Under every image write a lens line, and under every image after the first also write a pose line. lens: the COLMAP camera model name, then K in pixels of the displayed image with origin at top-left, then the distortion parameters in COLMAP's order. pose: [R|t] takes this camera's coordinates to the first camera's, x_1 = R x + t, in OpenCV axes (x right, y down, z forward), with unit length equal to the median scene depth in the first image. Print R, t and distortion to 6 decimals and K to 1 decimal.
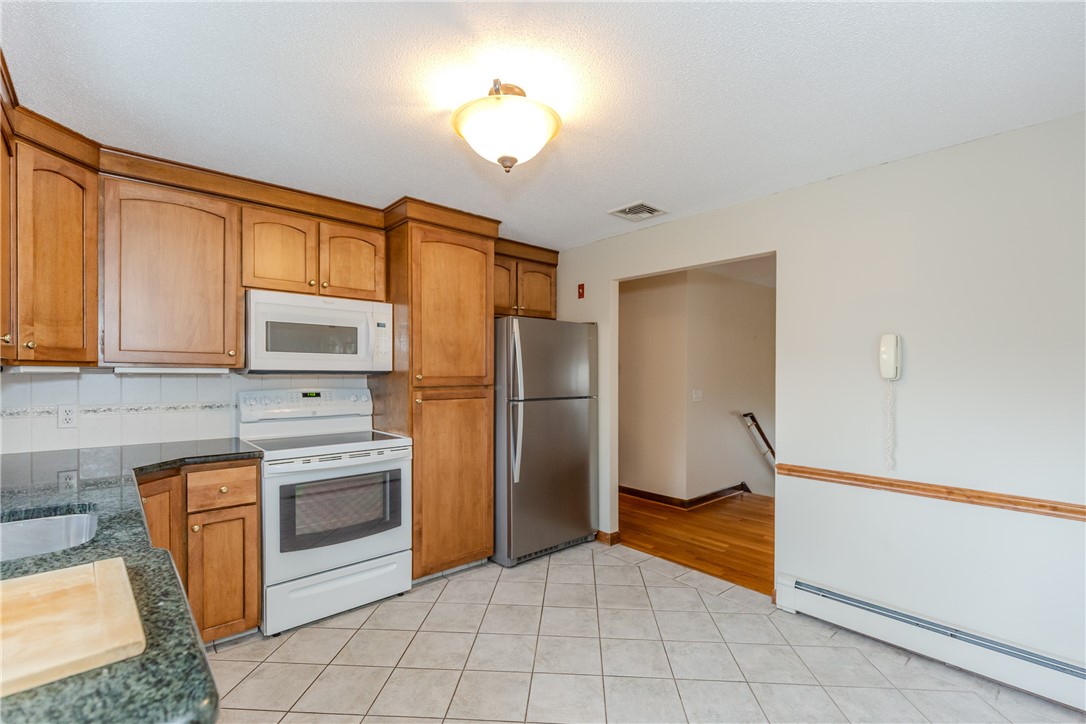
lens RADIAL K [[486.1, 0, 554.0], [0, 486.1, 376.7], [0, 0, 1]] dist [0.001113, -0.000414]
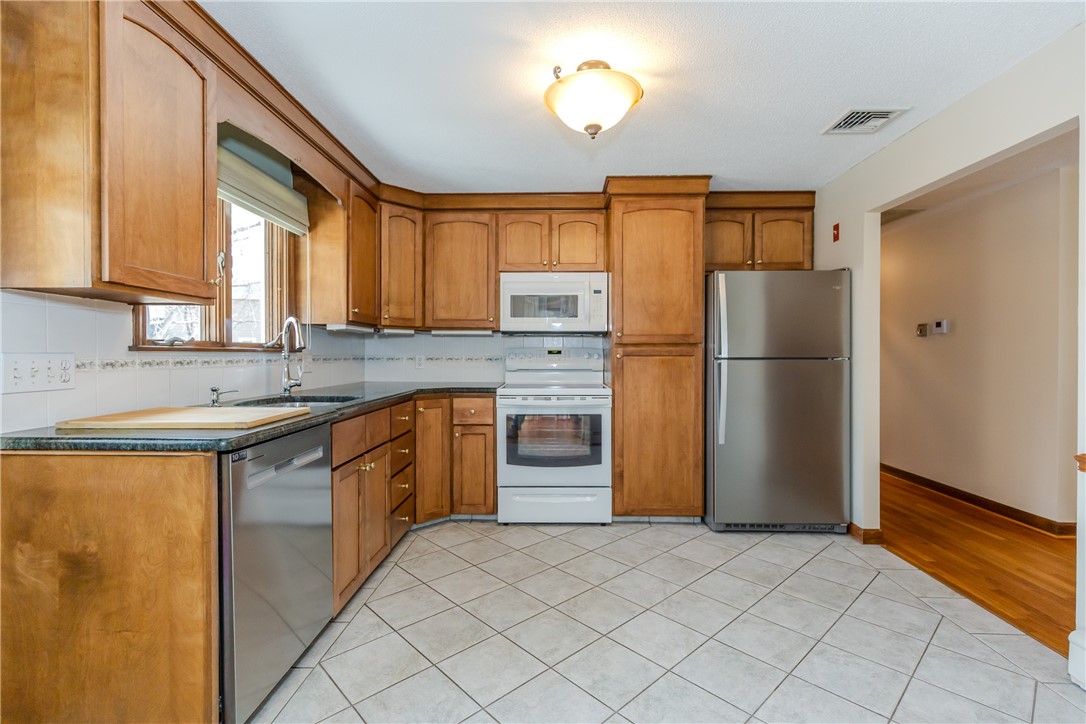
lens RADIAL K [[495.9, 0, 549.3], [0, 495.9, 356.8], [0, 0, 1]] dist [0.000231, -0.000912]
pose [[0.726937, 0.000526, -0.686703, 0.377295], [-0.002160, 0.999997, -0.001521, 0.051848], [0.686700, 0.002589, 0.726936, 0.060747]]
